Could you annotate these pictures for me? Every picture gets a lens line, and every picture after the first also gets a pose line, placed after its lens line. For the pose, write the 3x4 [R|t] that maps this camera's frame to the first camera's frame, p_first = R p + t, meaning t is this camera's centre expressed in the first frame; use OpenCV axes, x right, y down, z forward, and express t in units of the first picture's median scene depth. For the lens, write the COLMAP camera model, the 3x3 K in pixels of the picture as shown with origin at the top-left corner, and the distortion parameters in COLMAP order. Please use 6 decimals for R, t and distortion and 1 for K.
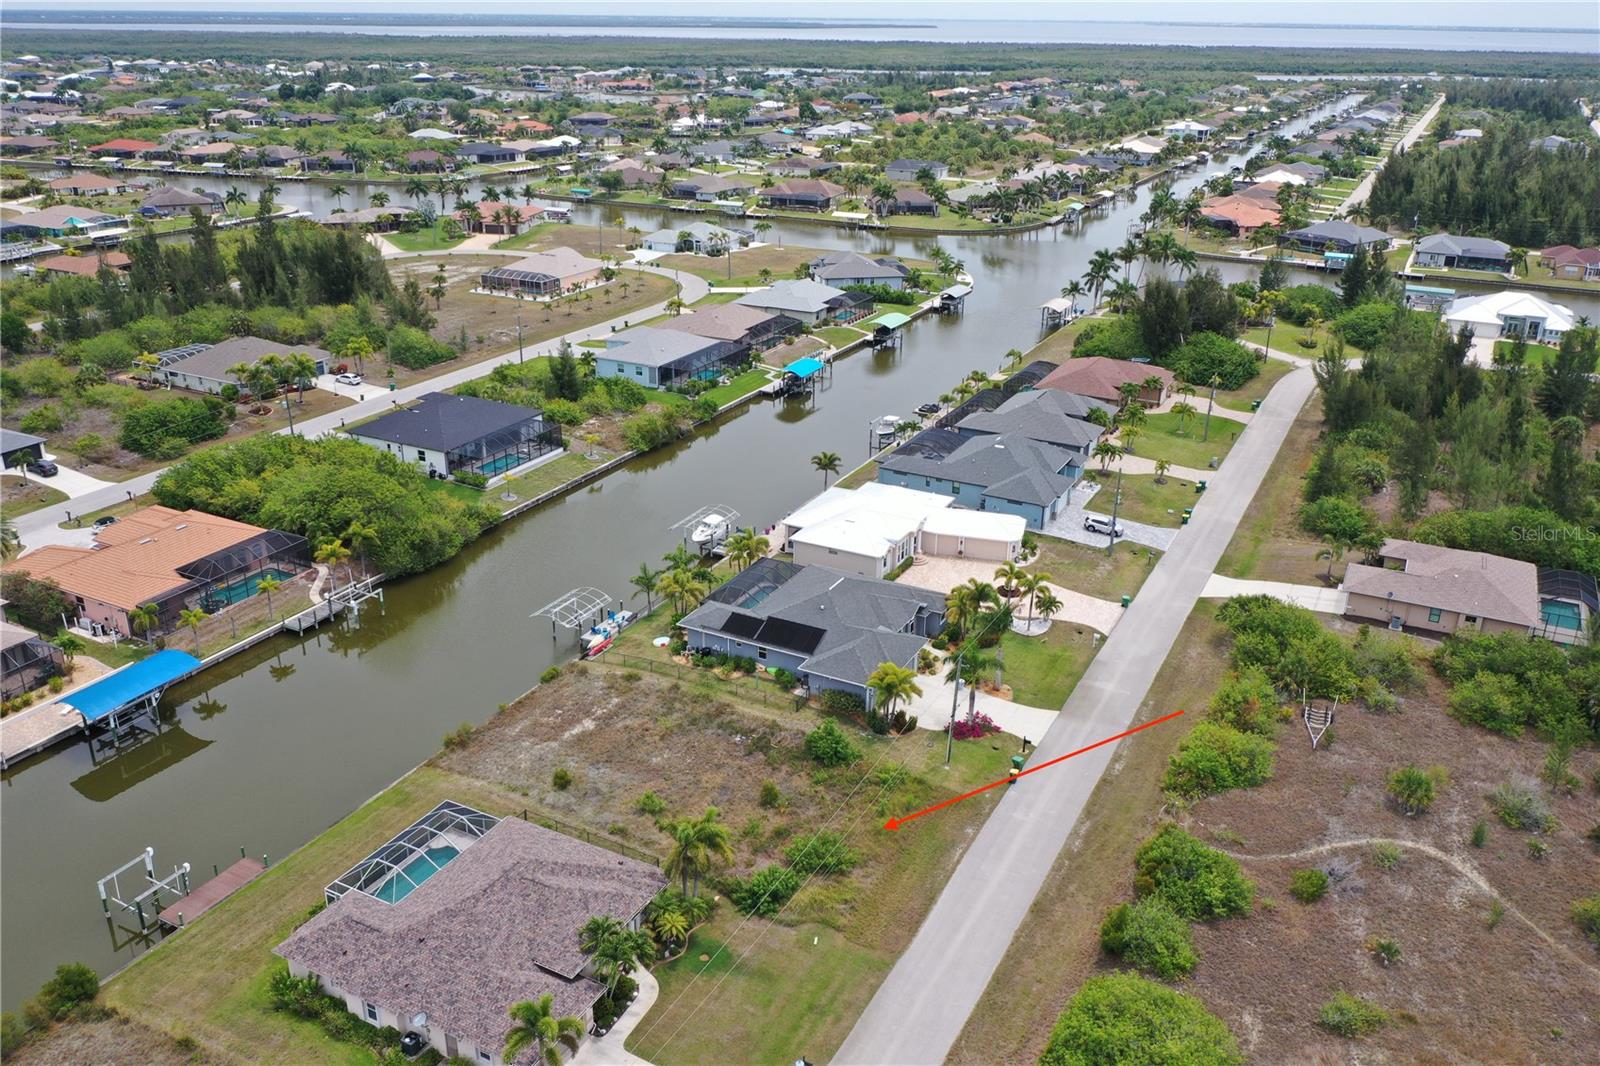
lens RADIAL K [[1261.0, 0, 801.7], [0, 1261.0, 534.1], [0, 0, 1]] dist [-0.005231, 0.003317]
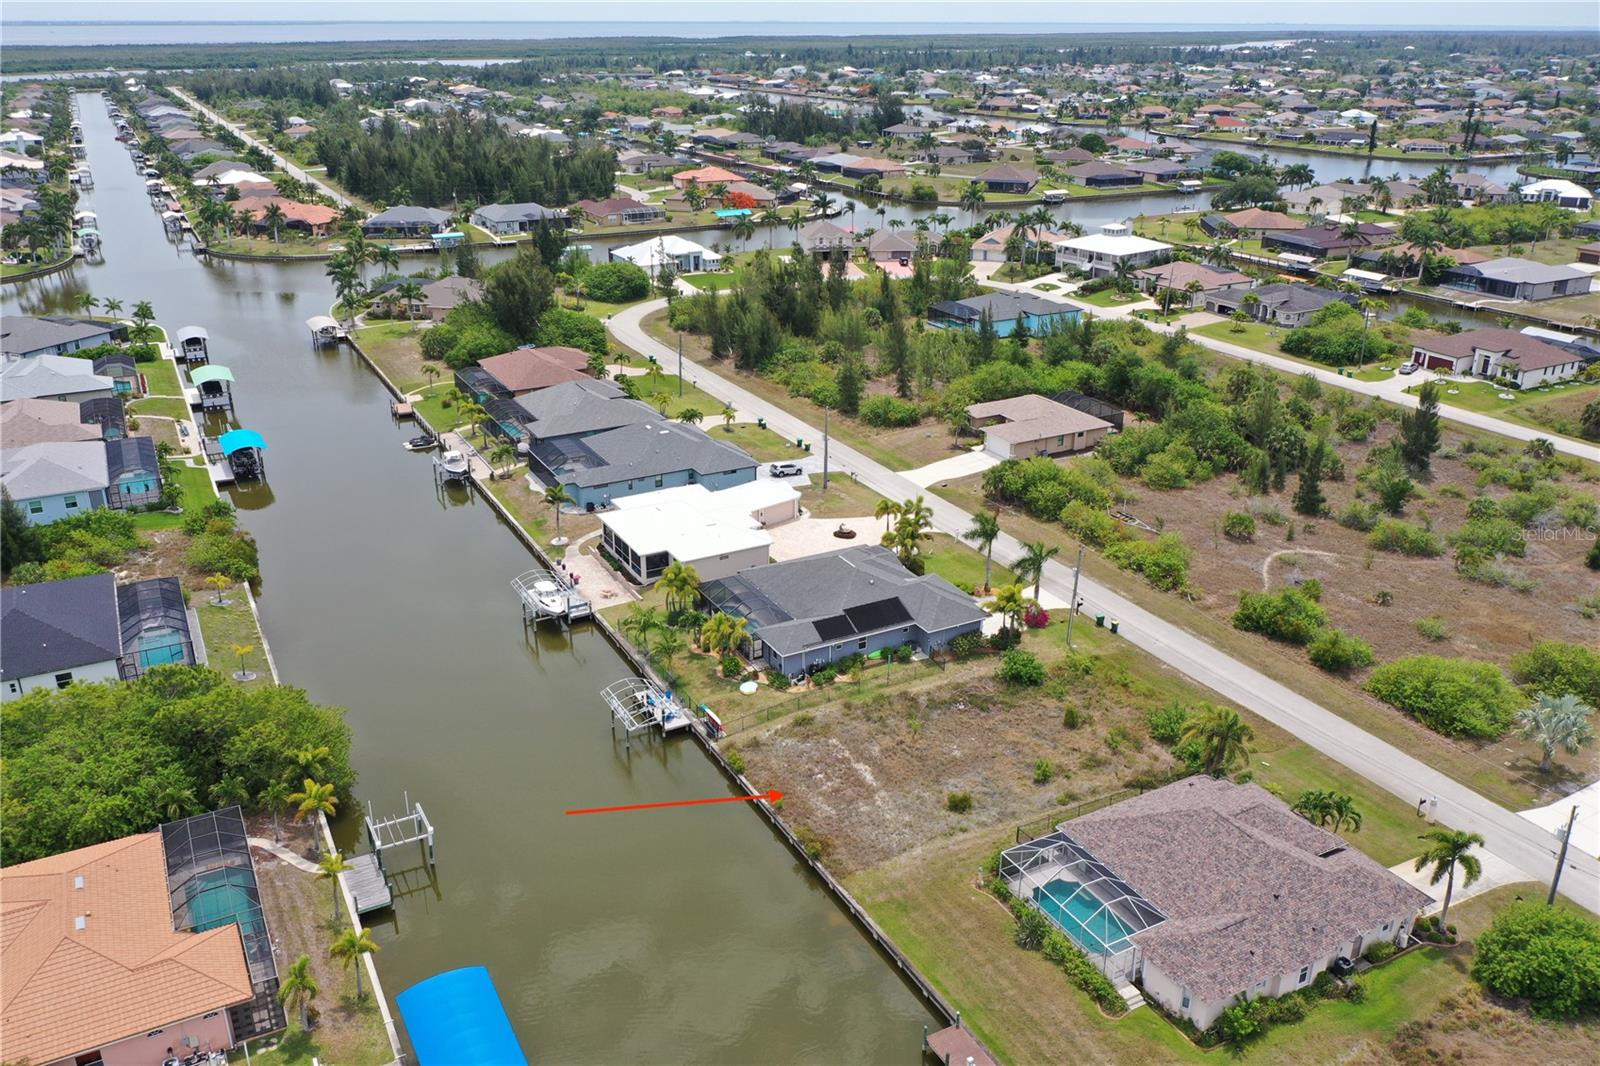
lens RADIAL K [[1261.0, 0, 804.1], [0, 1261.0, 528.4], [0, 0, 1]] dist [-0.005231, 0.003317]
pose [[0.556922, -0.320585, 0.766201, -0.594968], [0.320445, 0.934017, 0.157882, -0.122977], [-0.766259, 0.157597, 0.622904, 0.293339]]
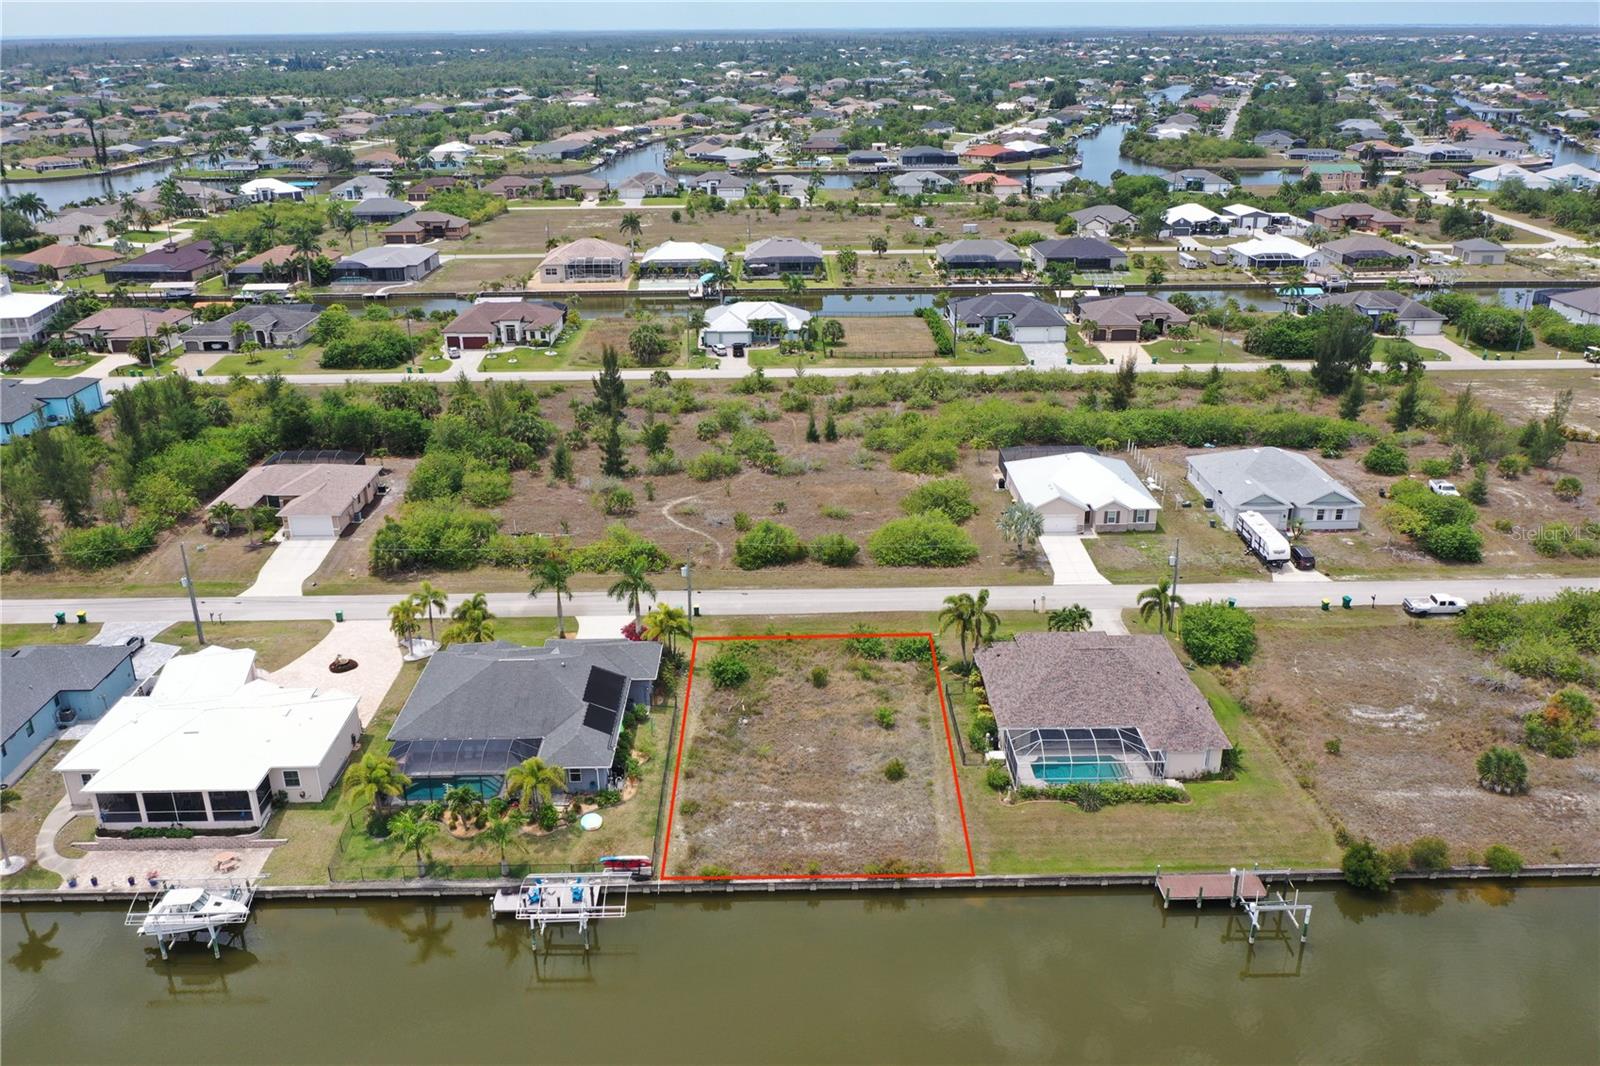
lens RADIAL K [[1261.0, 0, 795.3], [0, 1261.0, 526.1], [0, 0, 1]] dist [-0.005231, 0.003317]
pose [[-0.475315, -0.332840, 0.814428, -0.589278], [0.340056, 0.784243, 0.518966, -0.333235], [-0.811442, 0.523623, -0.259578, 0.786573]]
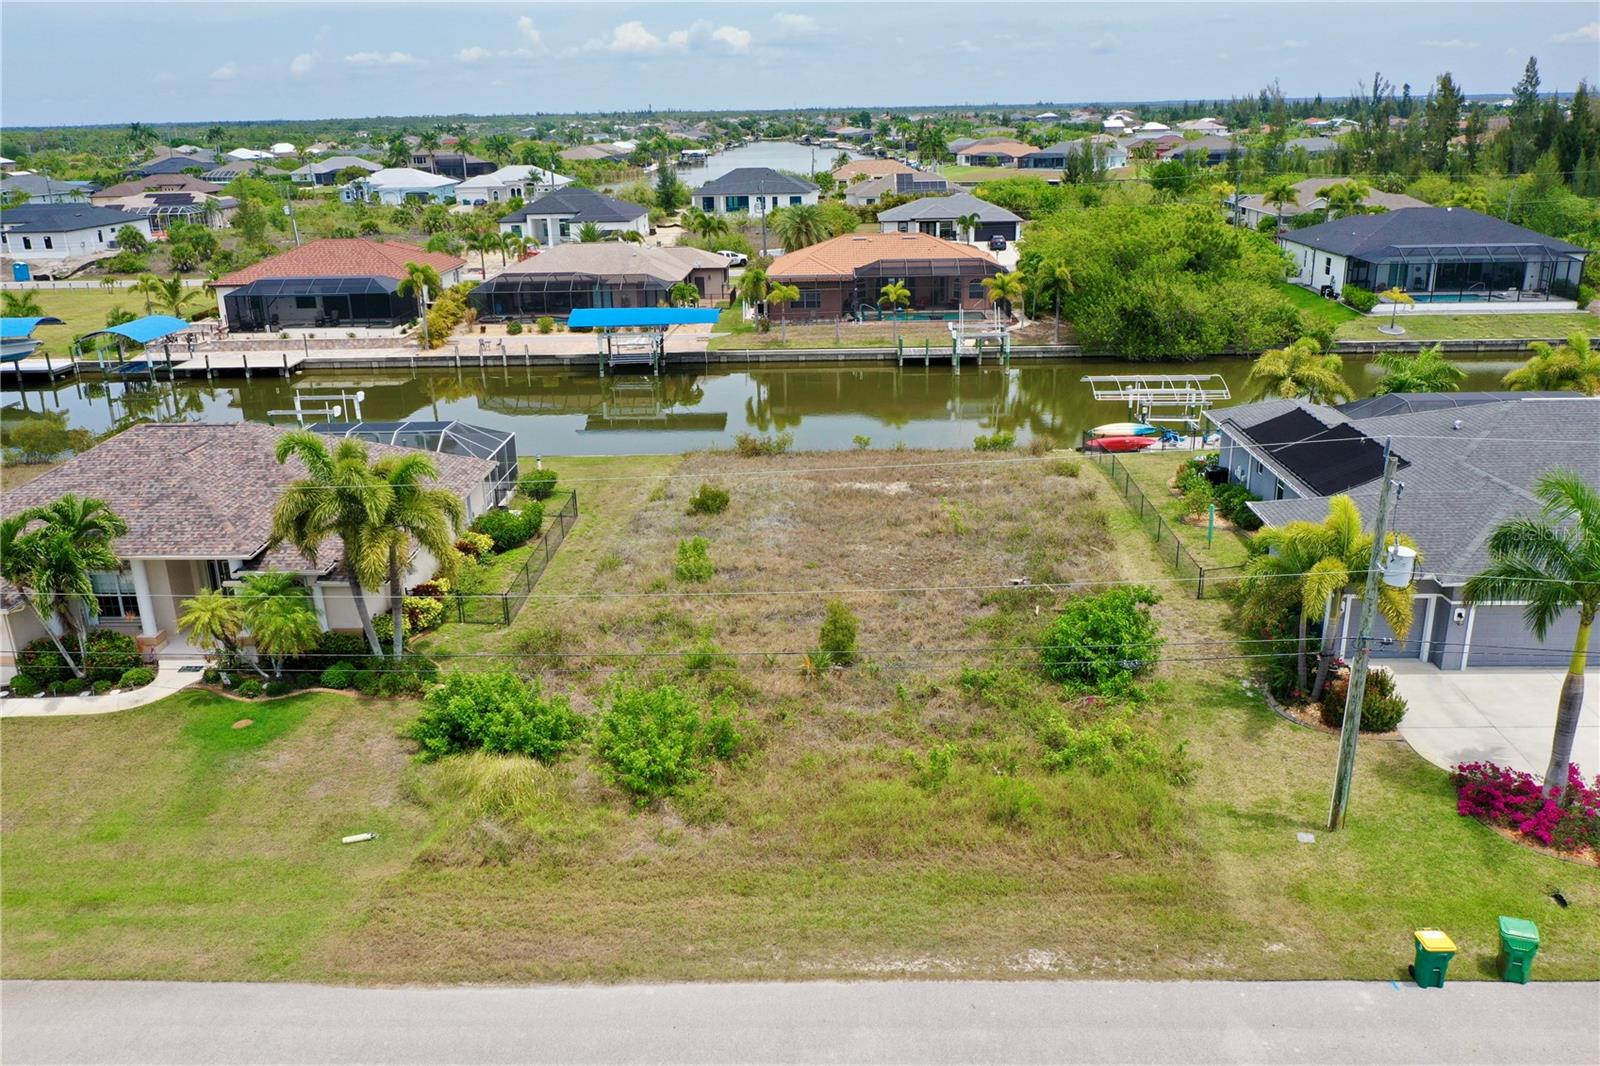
lens RADIAL K [[1261.0, 0, 802.1], [0, 1261.0, 536.9], [0, 0, 1]] dist [-0.005231, 0.003317]
pose [[0.437487, 0.270974, -0.857425, 0.200025], [-0.320666, 0.937840, 0.132773, 0.077611], [0.840106, 0.216861, 0.497185, 0.486793]]
